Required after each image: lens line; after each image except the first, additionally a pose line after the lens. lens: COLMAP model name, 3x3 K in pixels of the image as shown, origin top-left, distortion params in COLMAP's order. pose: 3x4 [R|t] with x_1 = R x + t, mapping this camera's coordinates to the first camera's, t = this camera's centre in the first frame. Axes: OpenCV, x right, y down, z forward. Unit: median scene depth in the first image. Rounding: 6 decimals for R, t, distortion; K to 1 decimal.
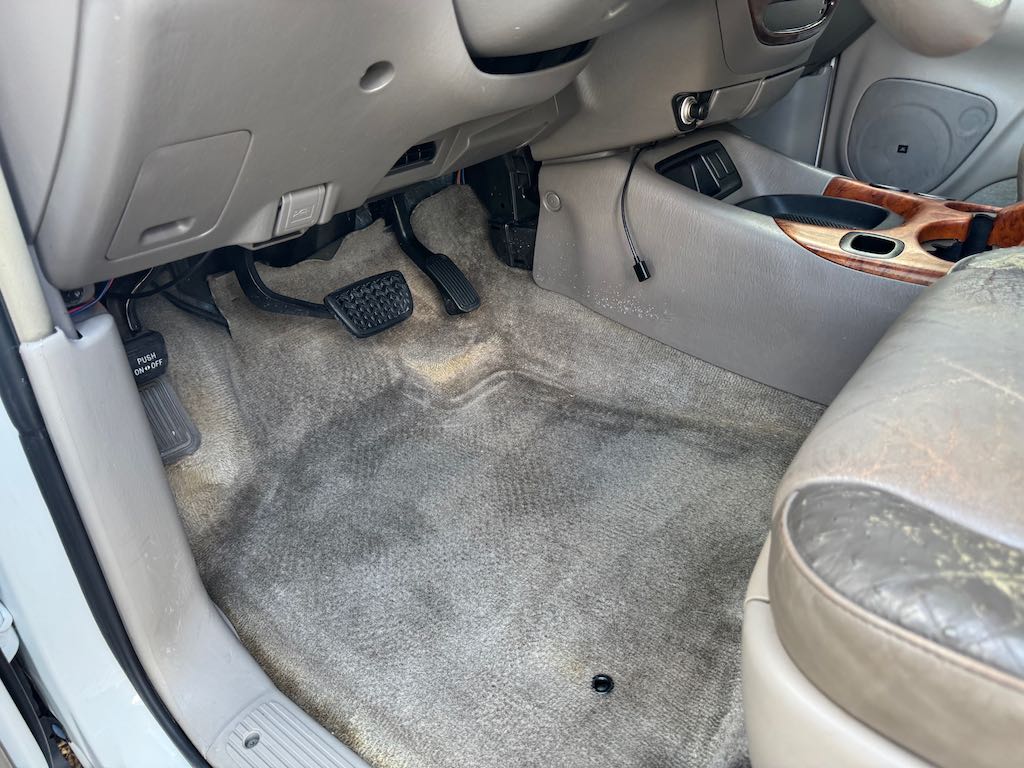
lens RADIAL K [[738.5, 0, 512.0], [0, 738.5, 384.0], [0, 0, 1]] dist [0.096709, -0.189481]
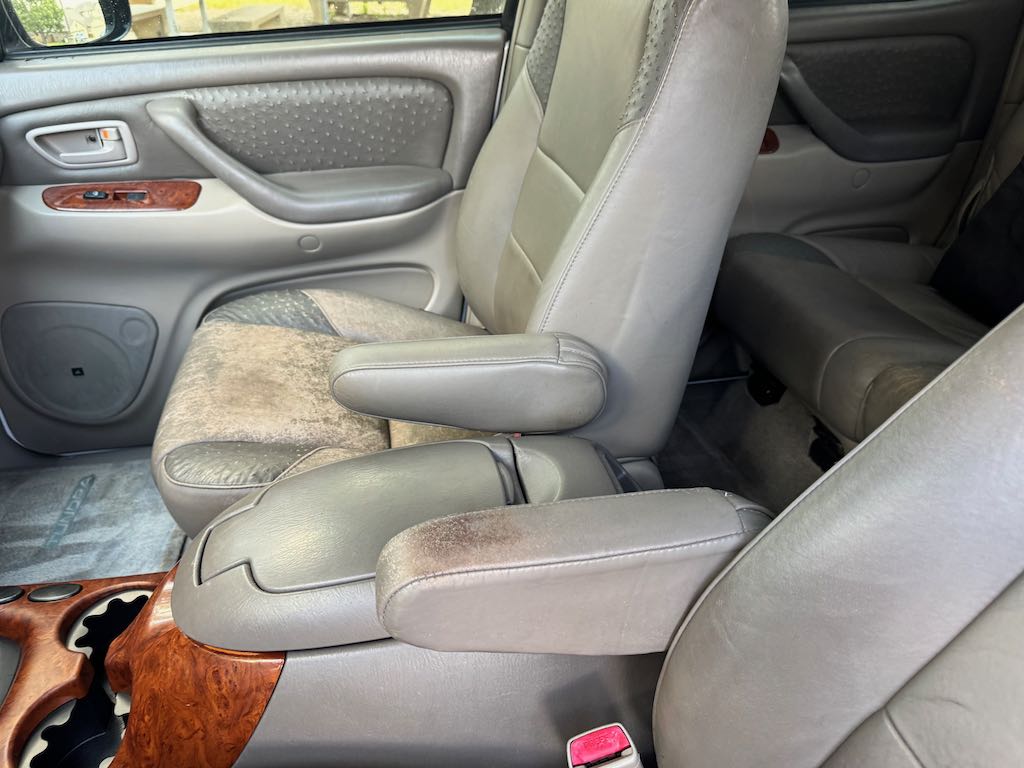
lens RADIAL K [[758.2, 0, 505.4], [0, 758.2, 387.5], [0, 0, 1]] dist [0.026522, -0.048344]
pose [[0.659548, -0.367909, 0.655468, 0.490691], [0.366457, 0.918757, 0.146953, -0.453894], [-0.656282, 0.143278, 0.740787, 0.044127]]
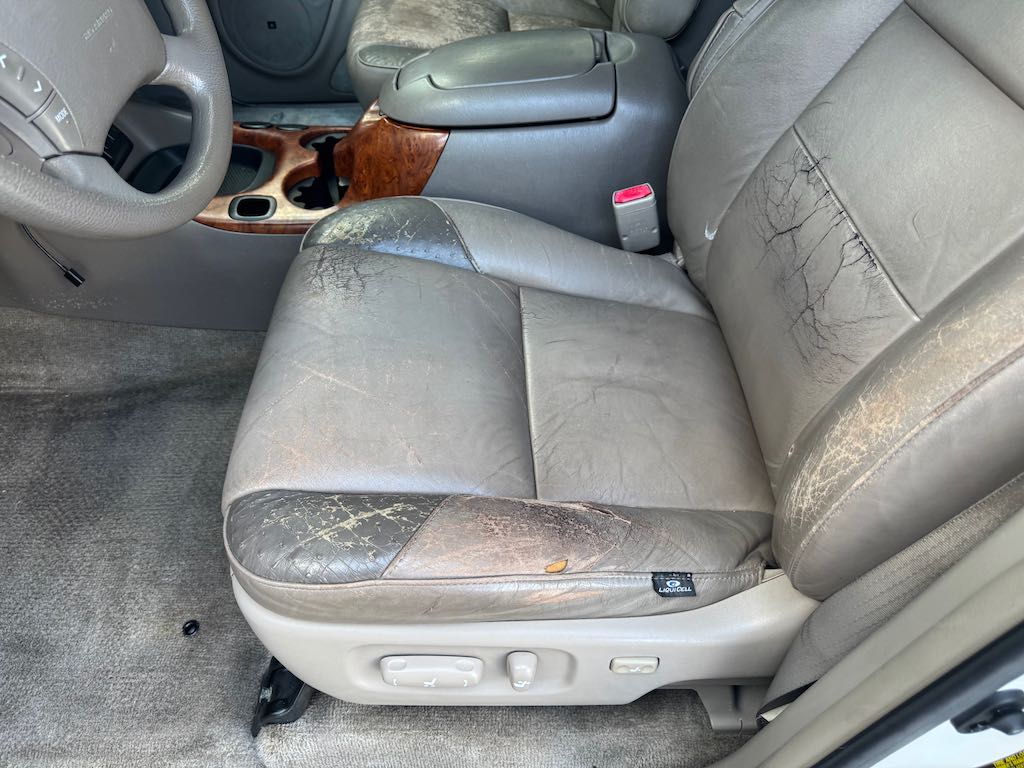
lens RADIAL K [[738.8, 0, 512.0], [0, 738.8, 384.0], [0, 0, 1]] dist [-0.001342, -0.004473]
pose [[0.768192, -0.441179, 0.463942, 0.107350], [0.299339, 0.888082, 0.348865, -0.218913], [-0.565930, -0.129119, 0.814280, -0.283531]]
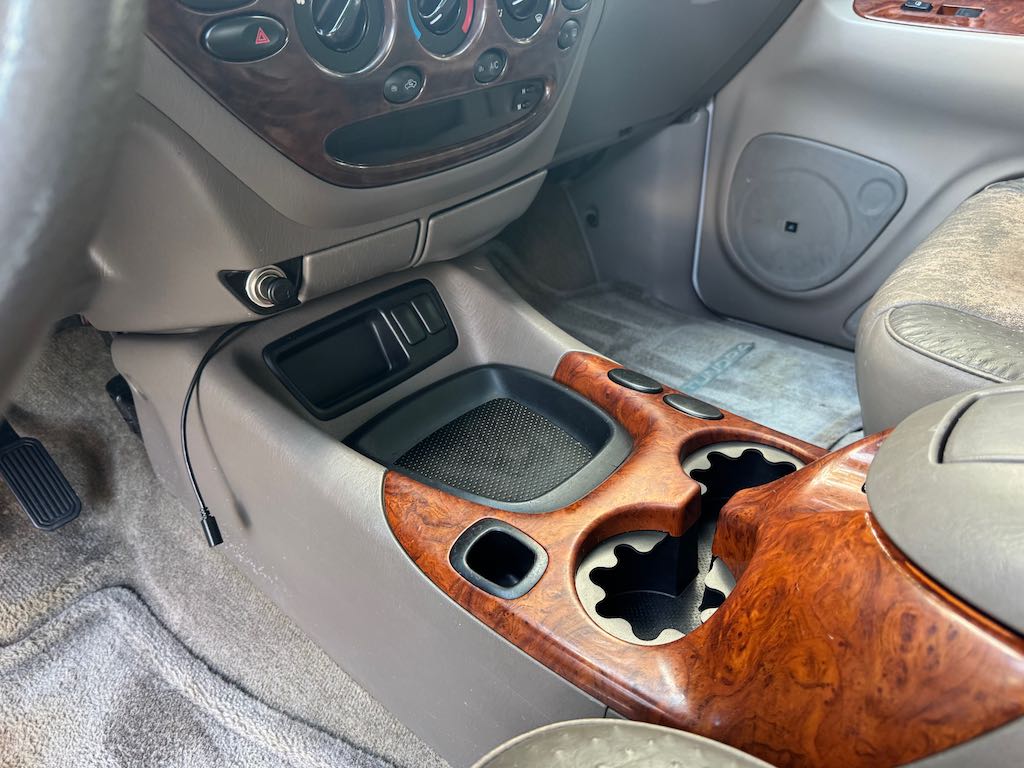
lens RADIAL K [[758.2, 0, 505.4], [0, 758.2, 387.5], [0, 0, 1]] dist [0.026522, -0.048344]
pose [[0.999271, 0.009421, -0.036999, 0.492240], [-0.008057, 0.999288, 0.036860, -0.330794], [0.037320, -0.036535, 0.998635, 0.404959]]
